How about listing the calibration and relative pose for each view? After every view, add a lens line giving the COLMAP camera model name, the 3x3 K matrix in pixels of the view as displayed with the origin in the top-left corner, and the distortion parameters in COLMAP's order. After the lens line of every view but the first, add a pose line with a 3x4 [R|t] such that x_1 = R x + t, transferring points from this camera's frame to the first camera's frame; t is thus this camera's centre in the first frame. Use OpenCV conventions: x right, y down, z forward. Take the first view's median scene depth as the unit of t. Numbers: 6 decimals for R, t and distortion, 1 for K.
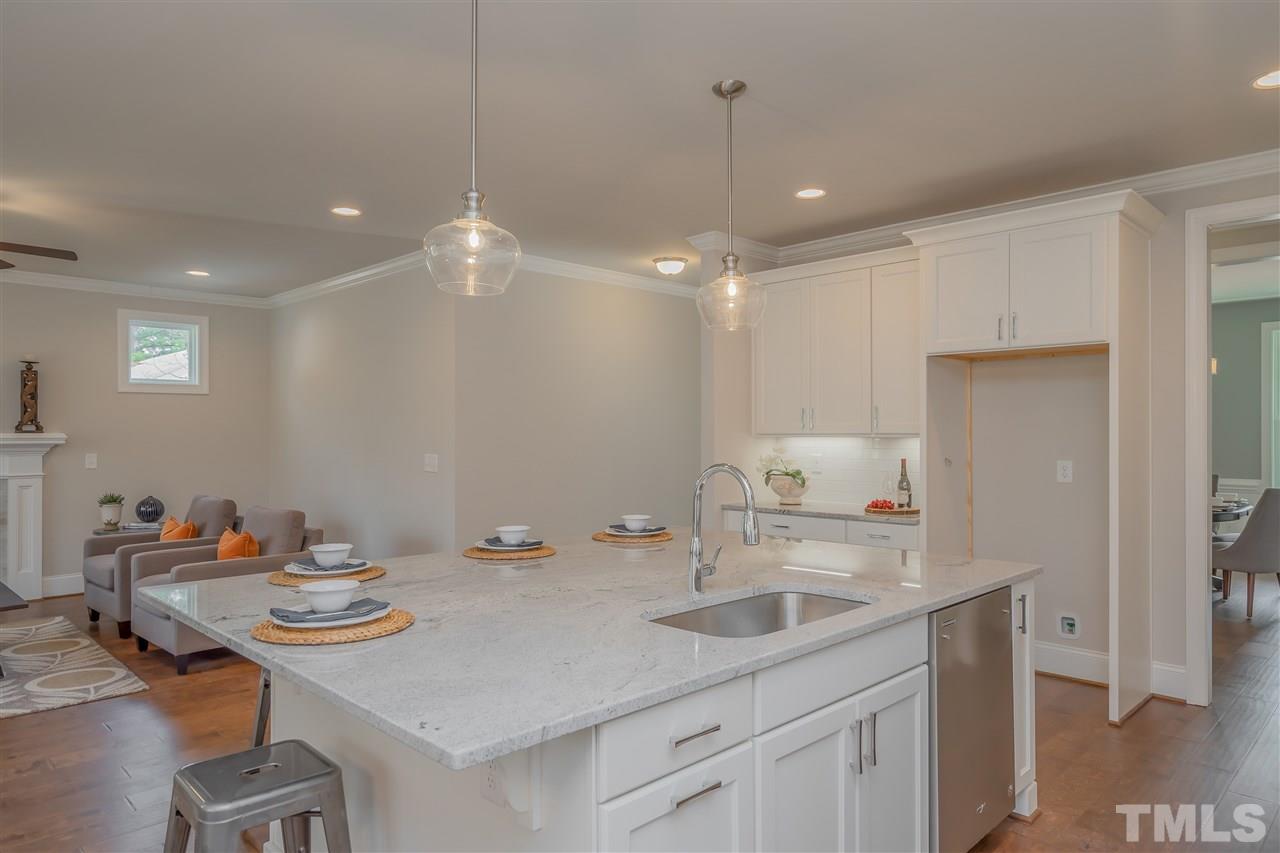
lens RADIAL K [[805.3, 0, 650.6], [0, 805.3, 426.6], [0, 0, 1]] dist [-0.003454, 0.006847]
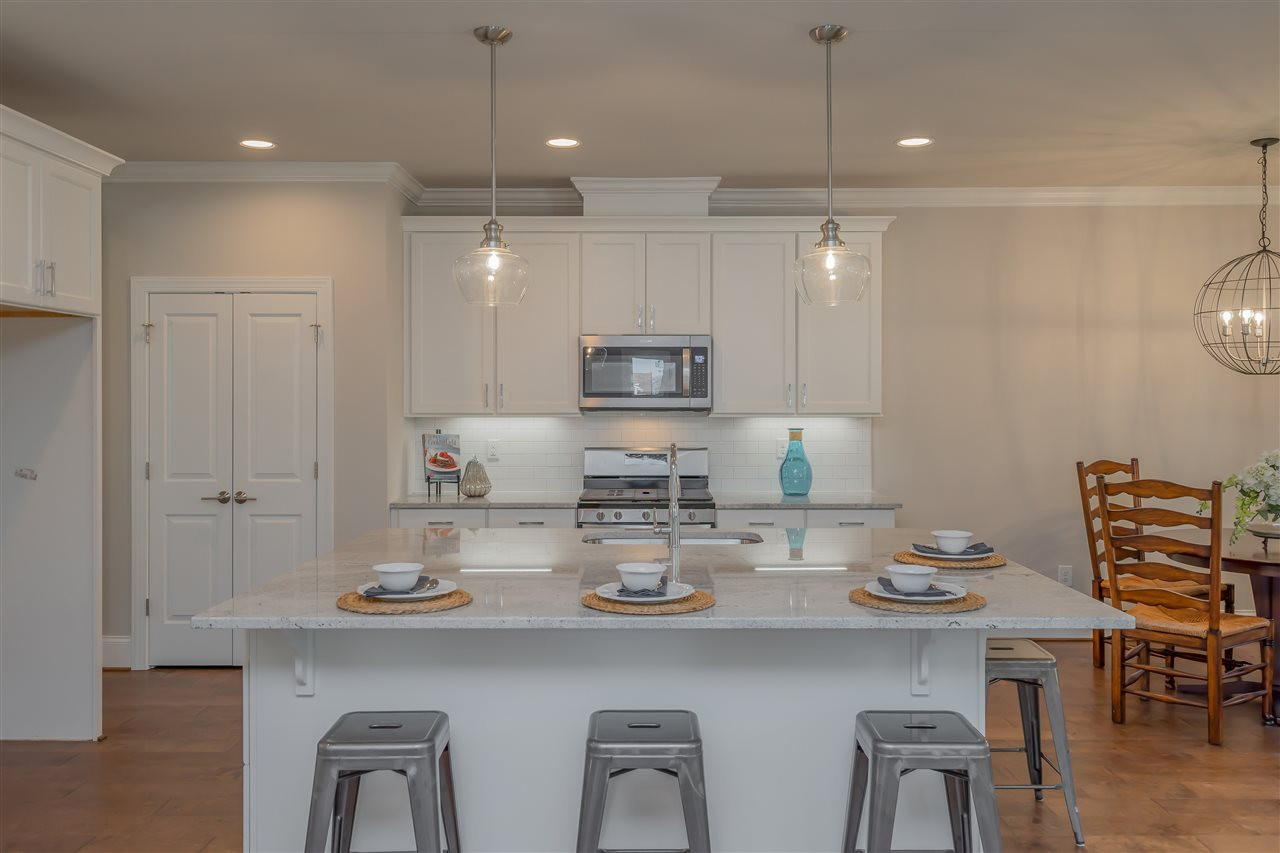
lens RADIAL K [[1041.3, 0, 639.0], [0, 1041.3, 400.9], [0, 0, 1]] dist [0.000102, 0.008434]
pose [[-0.699719, -0.000595, 0.714418, -0.421913], [-0.003114, 0.999993, -0.002217, -0.006884], [-0.714412, -0.003776, -0.699715, 0.850143]]
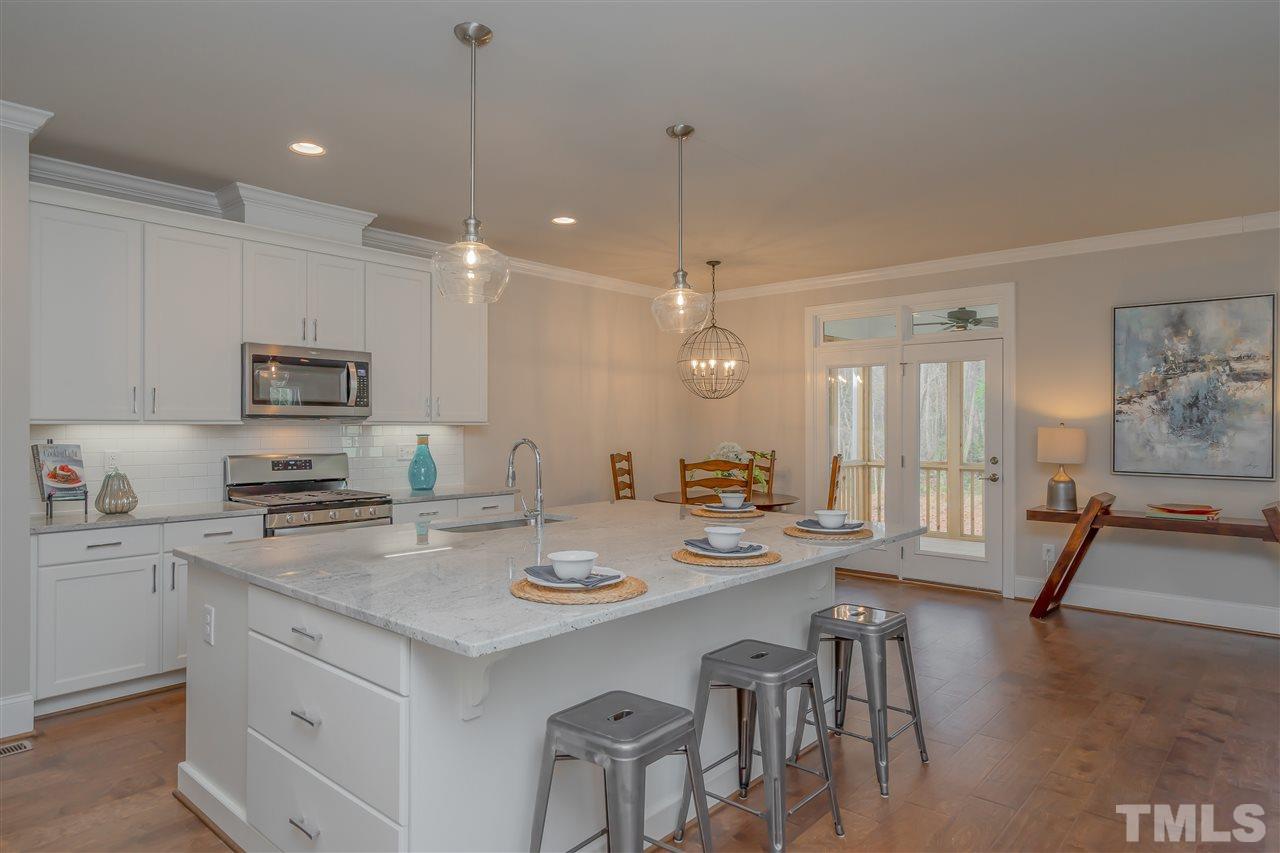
lens RADIAL K [[757.4, 0, 639.9], [0, 757.4, 421.5], [0, 0, 1]] dist [0.004202, 0.003130]
pose [[-0.998194, 0.000111, -0.060077, -0.019542], [0.000864, 0.999922, -0.012496, 0.012499], [0.060071, -0.012525, -0.998116, 0.934738]]
